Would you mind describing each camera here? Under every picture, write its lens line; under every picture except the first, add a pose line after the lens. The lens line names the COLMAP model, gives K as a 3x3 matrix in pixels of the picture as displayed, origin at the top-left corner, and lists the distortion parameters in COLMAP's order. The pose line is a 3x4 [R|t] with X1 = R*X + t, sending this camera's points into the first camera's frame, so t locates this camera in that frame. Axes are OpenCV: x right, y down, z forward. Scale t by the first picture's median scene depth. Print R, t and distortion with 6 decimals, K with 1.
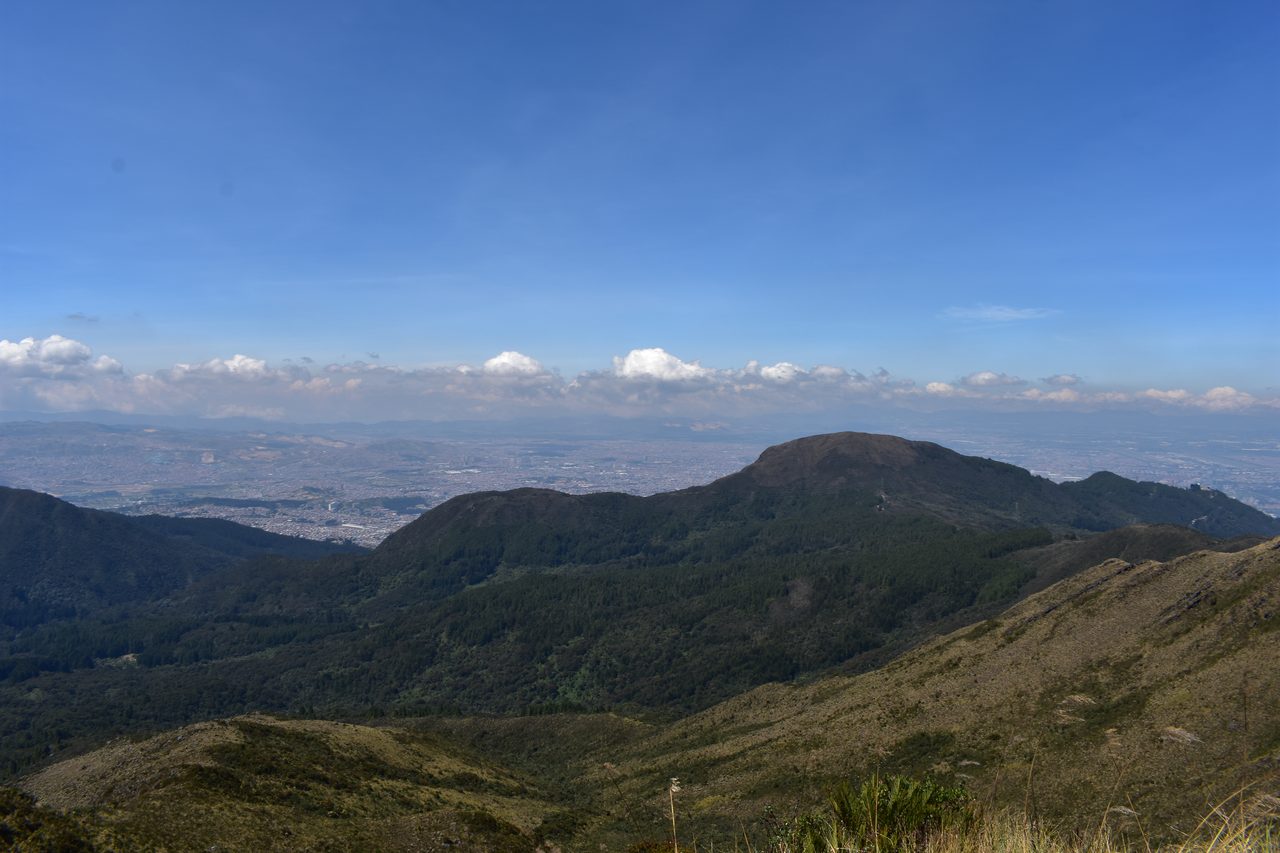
lens RADIAL K [[1004.6, 0, 637.4], [0, 1004.6, 429.5], [0, 0, 1]] dist [-0.094524, 0.016613]
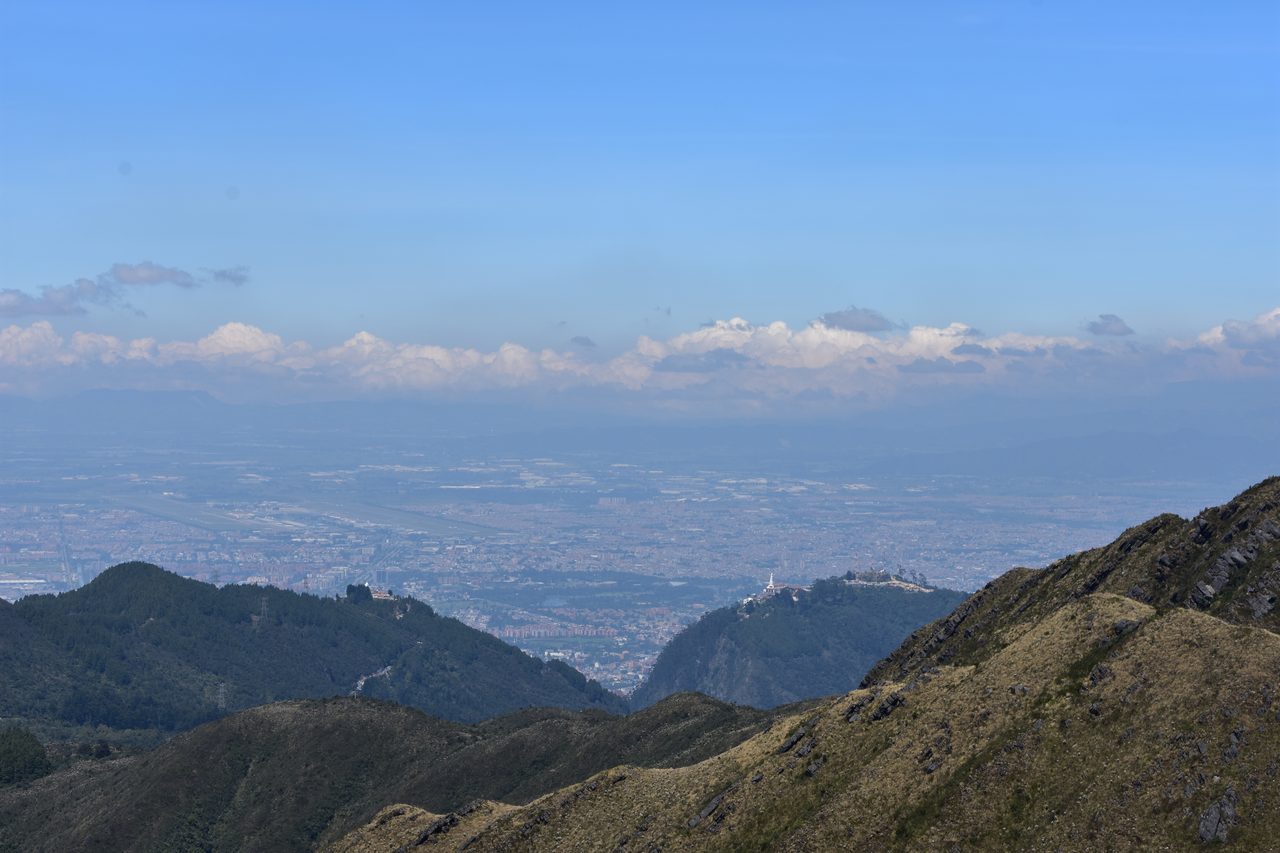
lens RADIAL K [[2941.6, 0, 638.4], [0, 2941.6, 431.1], [0, 0, 1]] dist [0.098282, -0.059126]
pose [[0.808836, -0.019590, 0.587708, -0.134878], [0.023881, 0.999715, 0.000458, -0.017542], [-0.587550, 0.013665, 0.809073, -0.018460]]
